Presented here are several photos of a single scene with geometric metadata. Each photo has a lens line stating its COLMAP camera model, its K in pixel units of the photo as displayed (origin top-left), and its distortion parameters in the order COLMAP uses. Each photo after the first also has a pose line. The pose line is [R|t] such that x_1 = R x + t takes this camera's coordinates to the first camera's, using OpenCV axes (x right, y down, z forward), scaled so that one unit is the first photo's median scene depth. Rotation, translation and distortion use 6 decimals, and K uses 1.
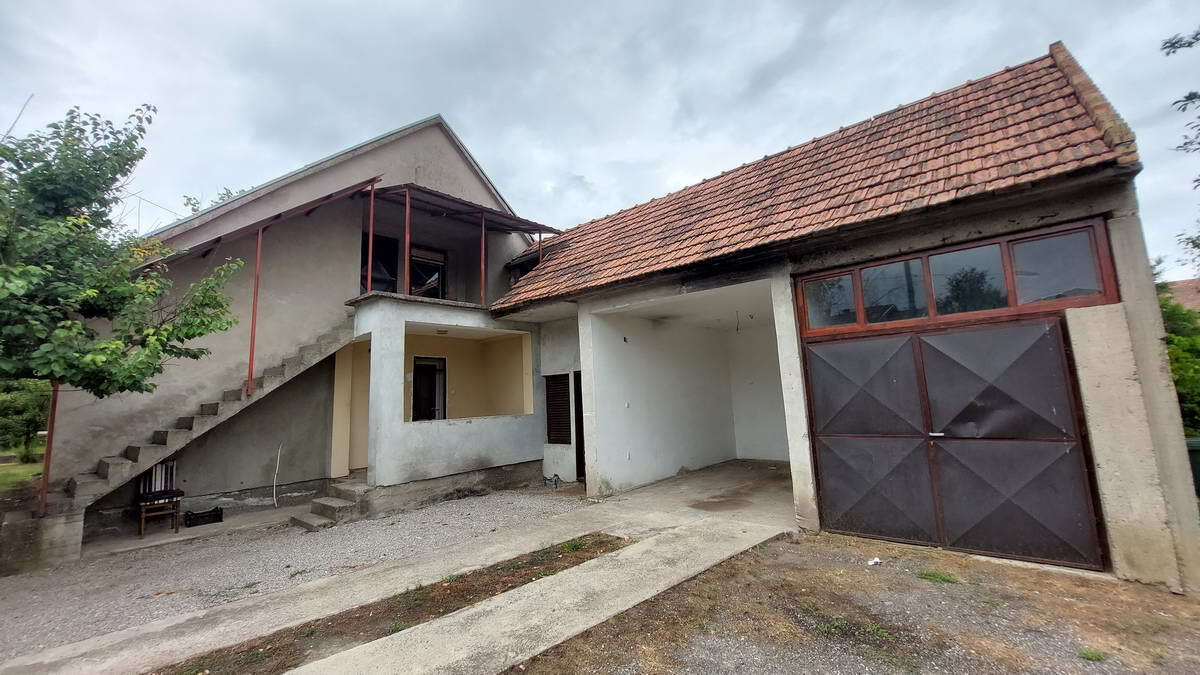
lens RADIAL K [[475.5, 0, 597.0], [0, 475.5, 327.6], [0, 0, 1]] dist [-0.019856, 0.000028]
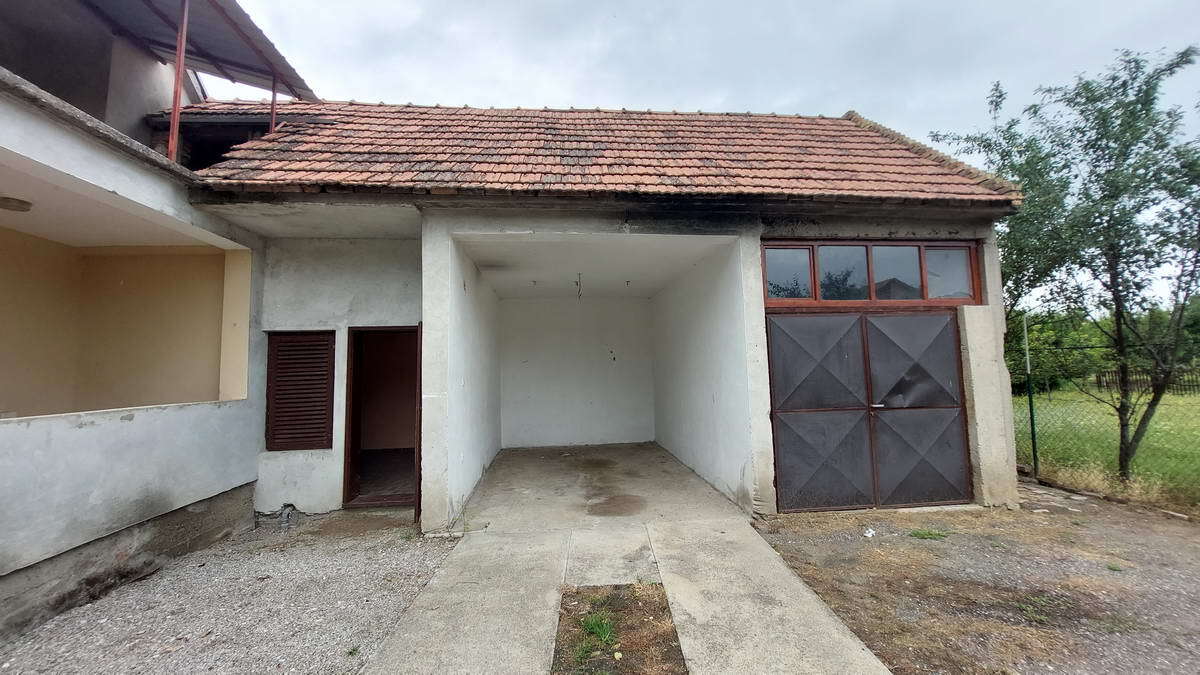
lens RADIAL K [[475.5, 0, 597.0], [0, 475.5, 327.6], [0, 0, 1]] dist [-0.019856, 0.000028]
pose [[0.677332, 0.093275, 0.729740, -0.513699], [-0.111919, 0.993449, -0.023101, 0.134037], [-0.727114, -0.066025, 0.683334, 0.683639]]
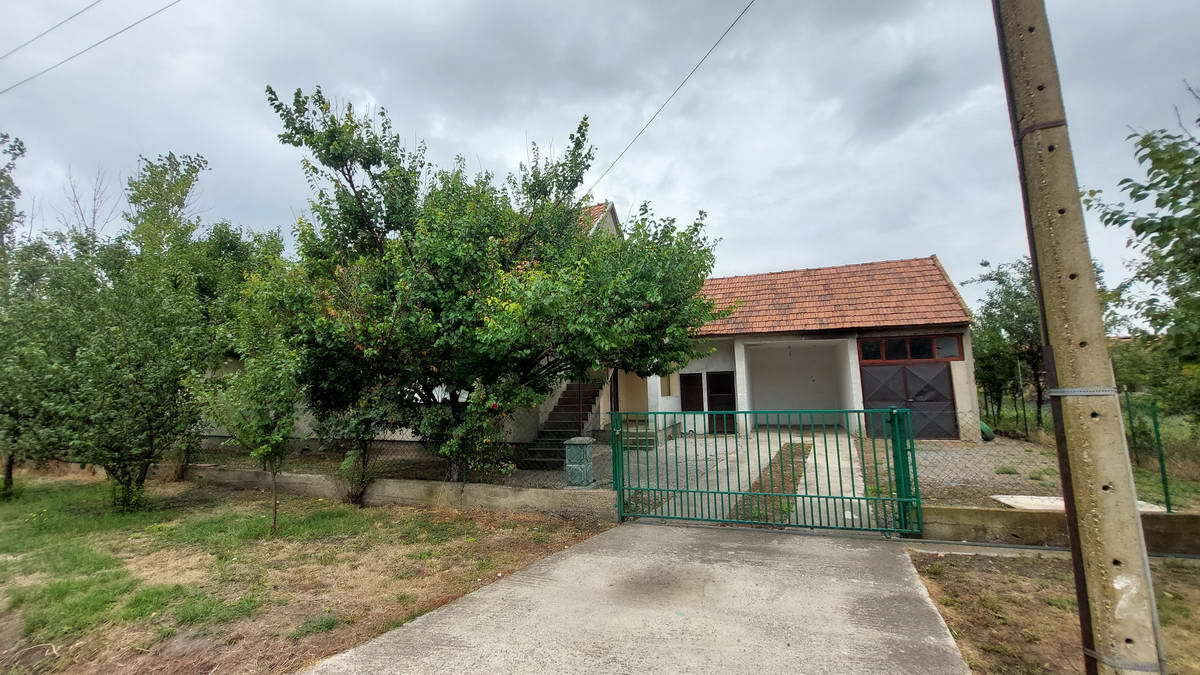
lens RADIAL K [[468.6, 0, 596.8], [0, 468.6, 320.1], [0, 0, 1]] dist [0.000527, 0.000018]
pose [[0.938186, 0.077470, 0.337351, -2.012660], [-0.072477, 0.996994, -0.027390, -0.046992], [-0.338459, 0.001247, 0.940980, -1.030726]]
